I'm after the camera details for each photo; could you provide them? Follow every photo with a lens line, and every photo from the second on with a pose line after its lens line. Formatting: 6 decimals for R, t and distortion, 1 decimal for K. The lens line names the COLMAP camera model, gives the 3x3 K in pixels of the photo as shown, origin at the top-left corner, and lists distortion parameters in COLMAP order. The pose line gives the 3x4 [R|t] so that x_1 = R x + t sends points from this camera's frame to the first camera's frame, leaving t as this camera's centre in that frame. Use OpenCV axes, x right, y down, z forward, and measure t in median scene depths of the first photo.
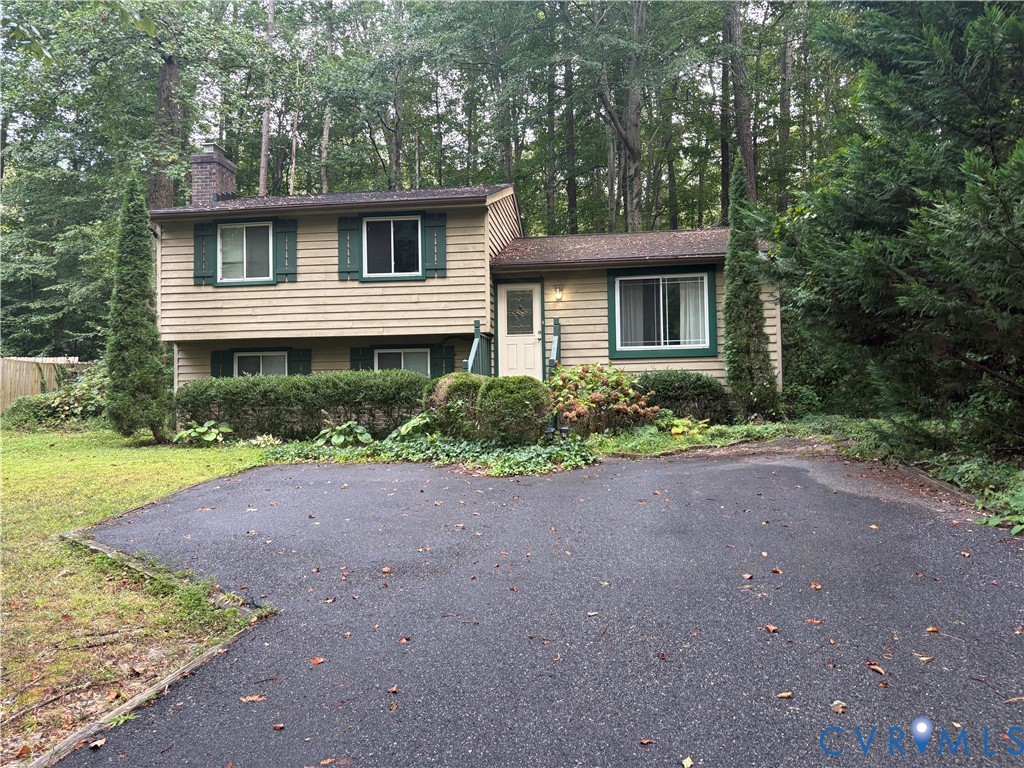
lens RADIAL K [[774.7, 0, 511.1], [0, 774.7, 383.0], [0, 0, 1]] dist [0.026369, -0.030310]
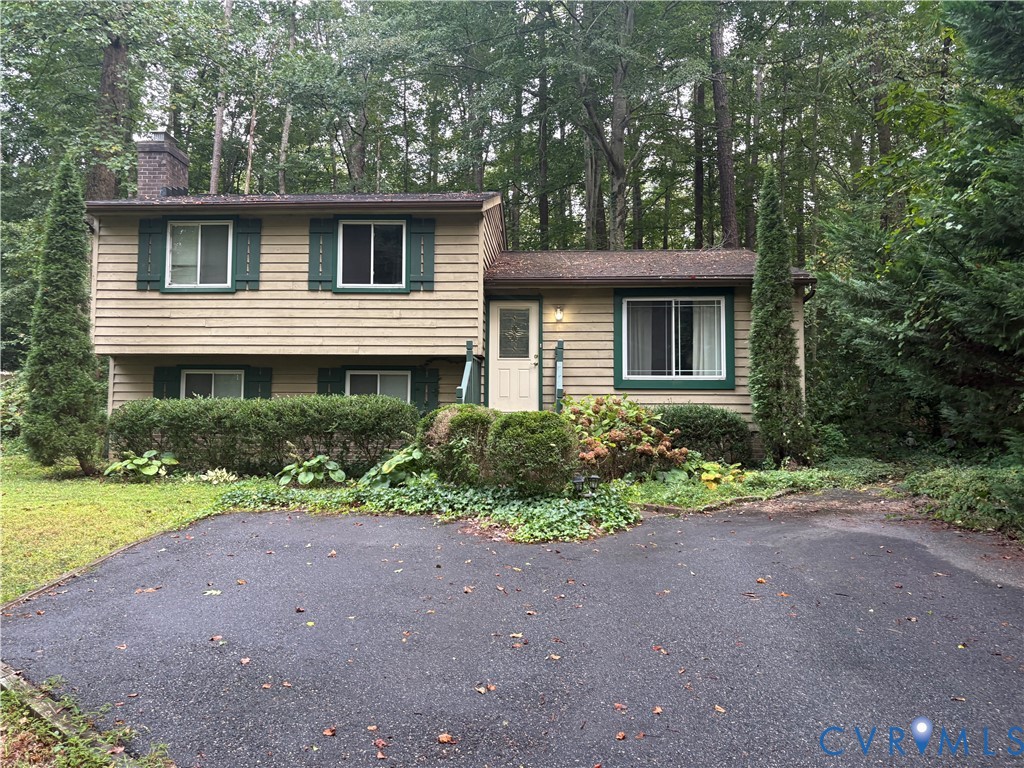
lens RADIAL K [[774.7, 0, 512.4], [0, 774.7, 380.8], [0, 0, 1]] dist [0.026369, -0.030310]
pose [[0.997074, 0.027265, 0.071411, -0.054540], [-0.025321, 0.999288, -0.027979, -0.012555], [-0.072123, 0.026089, 0.997054, 0.120008]]
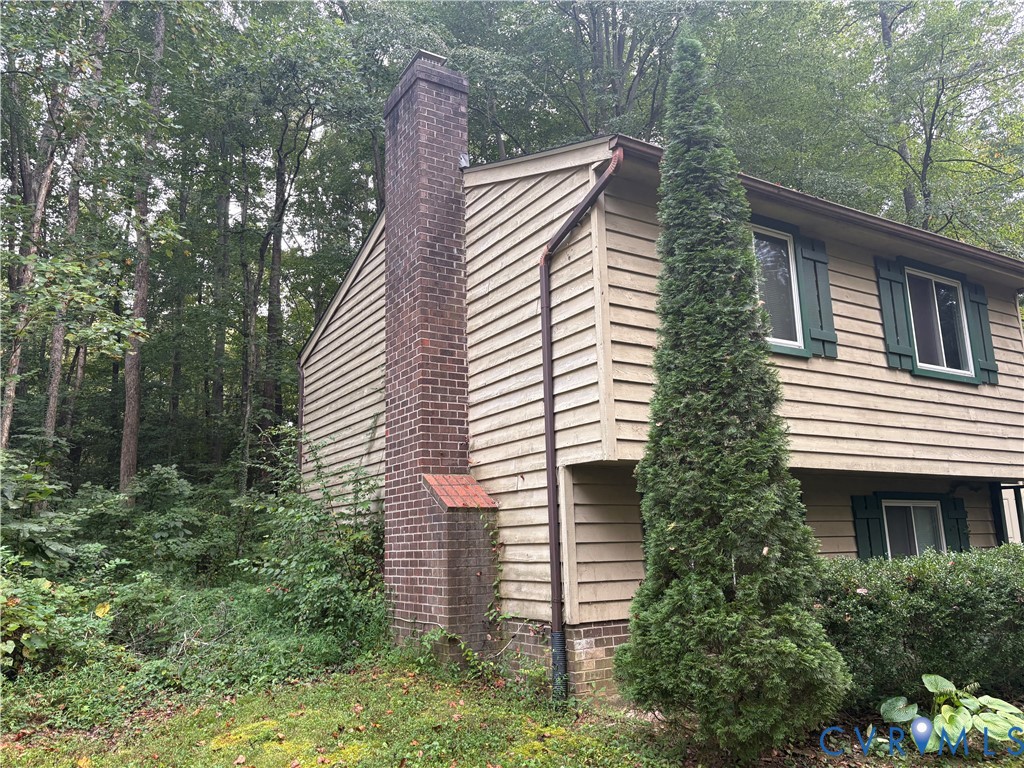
lens RADIAL K [[774.7, 0, 506.6], [0, 774.7, 383.3], [0, 0, 1]] dist [0.026369, -0.030310]
pose [[0.784610, 0.122775, 0.607711, -0.765643], [0.002098, 0.979665, -0.200629, -0.015450], [-0.619986, 0.158691, 0.768398, 0.768914]]
